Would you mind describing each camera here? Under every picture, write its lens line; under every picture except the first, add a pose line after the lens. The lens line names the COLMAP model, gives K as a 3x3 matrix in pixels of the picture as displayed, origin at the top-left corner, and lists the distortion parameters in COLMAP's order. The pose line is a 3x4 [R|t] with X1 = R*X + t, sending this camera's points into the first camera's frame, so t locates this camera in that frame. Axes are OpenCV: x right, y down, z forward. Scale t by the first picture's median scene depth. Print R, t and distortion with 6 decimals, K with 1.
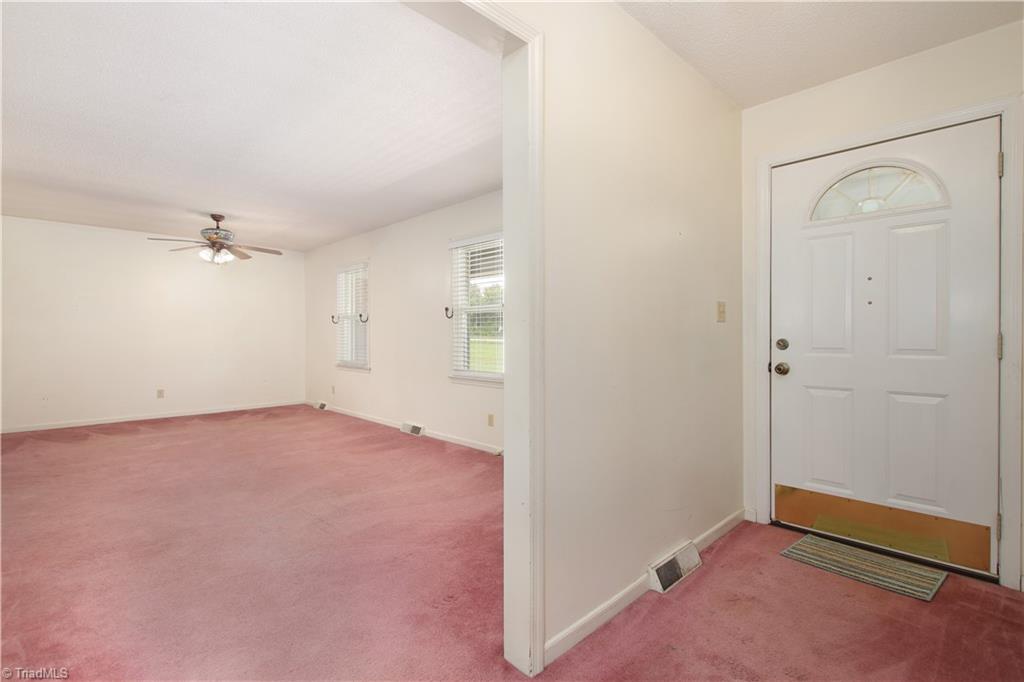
lens RADIAL K [[478.4, 0, 514.8], [0, 478.4, 340.6], [0, 0, 1]] dist [0.000483, -0.000814]
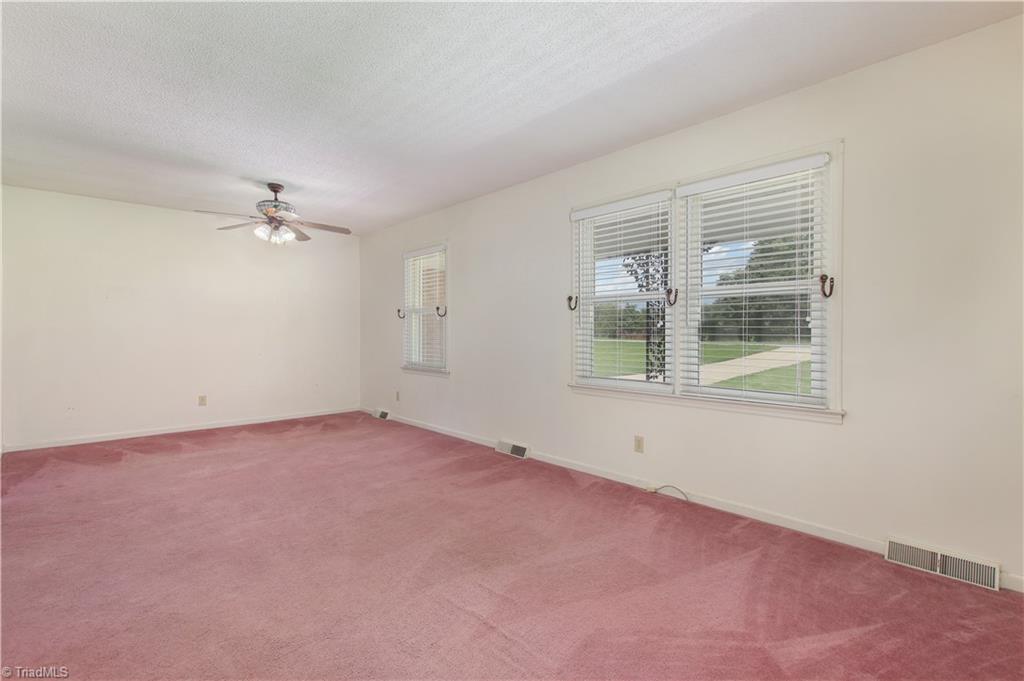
lens RADIAL K [[478.4, 0, 509.2], [0, 478.4, 336.2], [0, 0, 1]] dist [0.000483, -0.000814]
pose [[0.999249, 0.001081, -0.038743, -0.191327], [-0.001227, 0.999992, -0.003732, -0.001342], [0.038738, 0.003777, 0.999242, 0.201067]]
